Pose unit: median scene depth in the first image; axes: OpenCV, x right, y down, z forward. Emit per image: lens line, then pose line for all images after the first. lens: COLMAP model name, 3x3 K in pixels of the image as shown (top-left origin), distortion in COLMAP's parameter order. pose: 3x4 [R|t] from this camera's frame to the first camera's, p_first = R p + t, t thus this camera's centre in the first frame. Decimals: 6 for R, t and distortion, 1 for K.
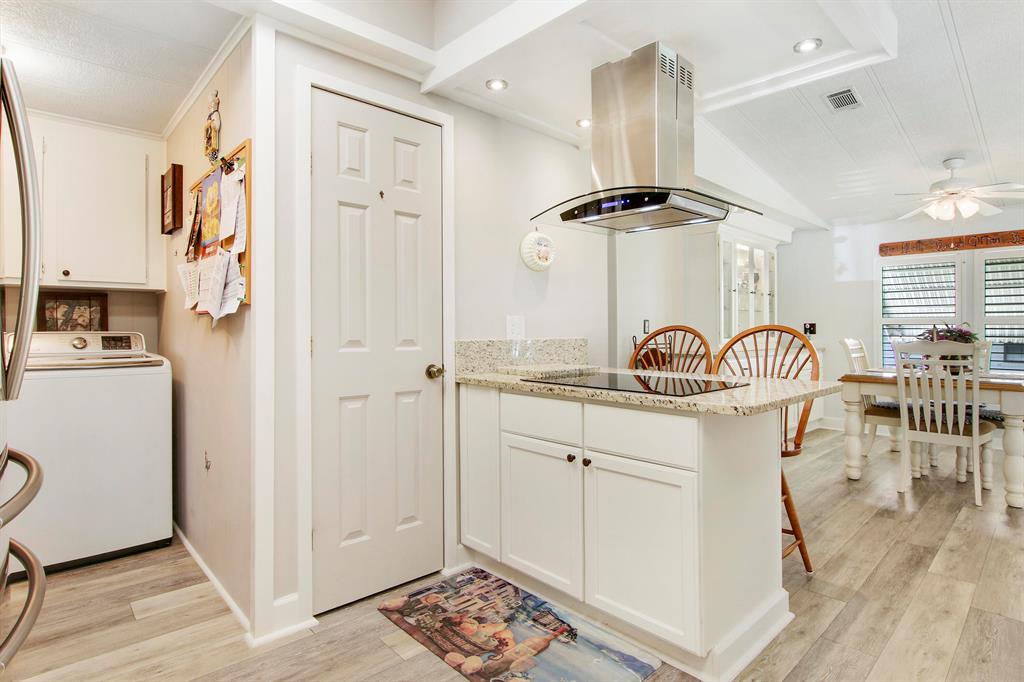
lens RADIAL K [[560.1, 0, 512.3], [0, 560.1, 335.1], [0, 0, 1]] dist [-0.039092, -0.004652]
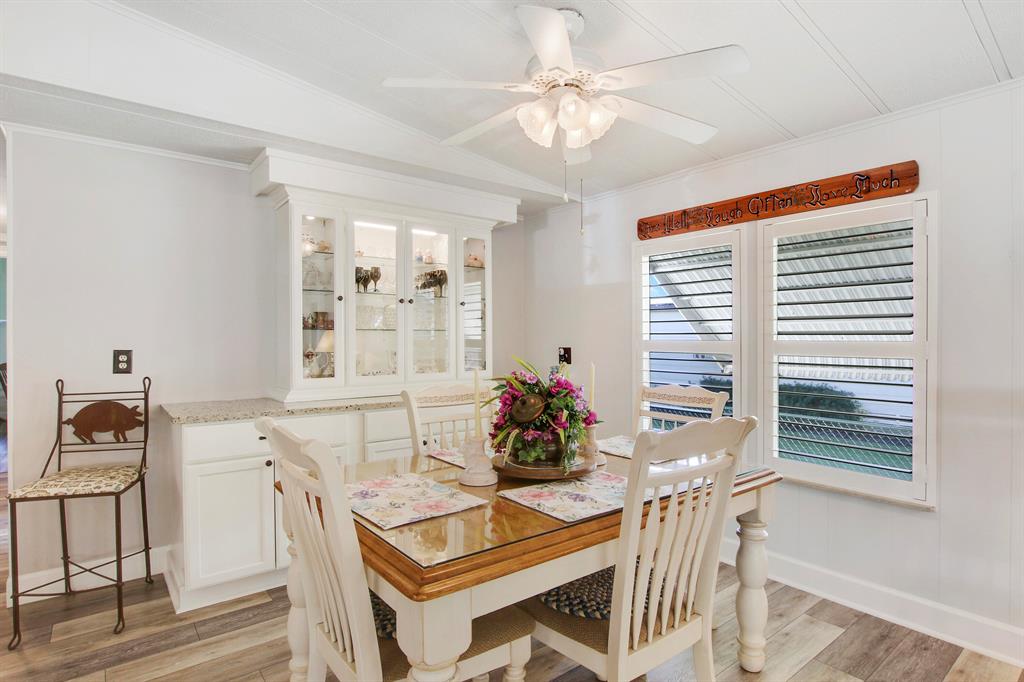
lens RADIAL K [[560.1, 0, 507.9], [0, 560.1, 340.5], [0, 0, 1]] dist [-0.039092, -0.004652]
pose [[0.996222, 0.006754, -0.086583, 0.662752], [-0.006478, 0.999973, 0.003464, -0.039186], [0.086604, -0.002890, 0.996239, 0.429173]]
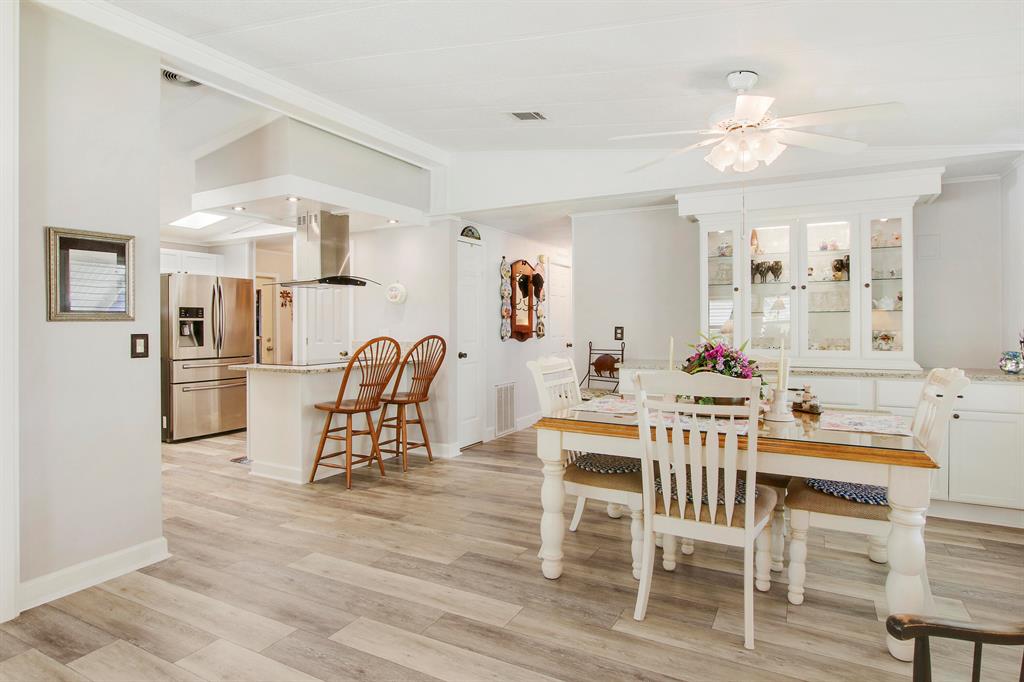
lens RADIAL K [[560.1, 0, 519.2], [0, 560.1, 328.9], [0, 0, 1]] dist [-0.039092, -0.004652]
pose [[0.311141, 0.015946, -0.950230, 1.119060], [0.001118, 0.999852, 0.017144, -0.038152], [0.950363, -0.006396, 0.311077, 0.468109]]
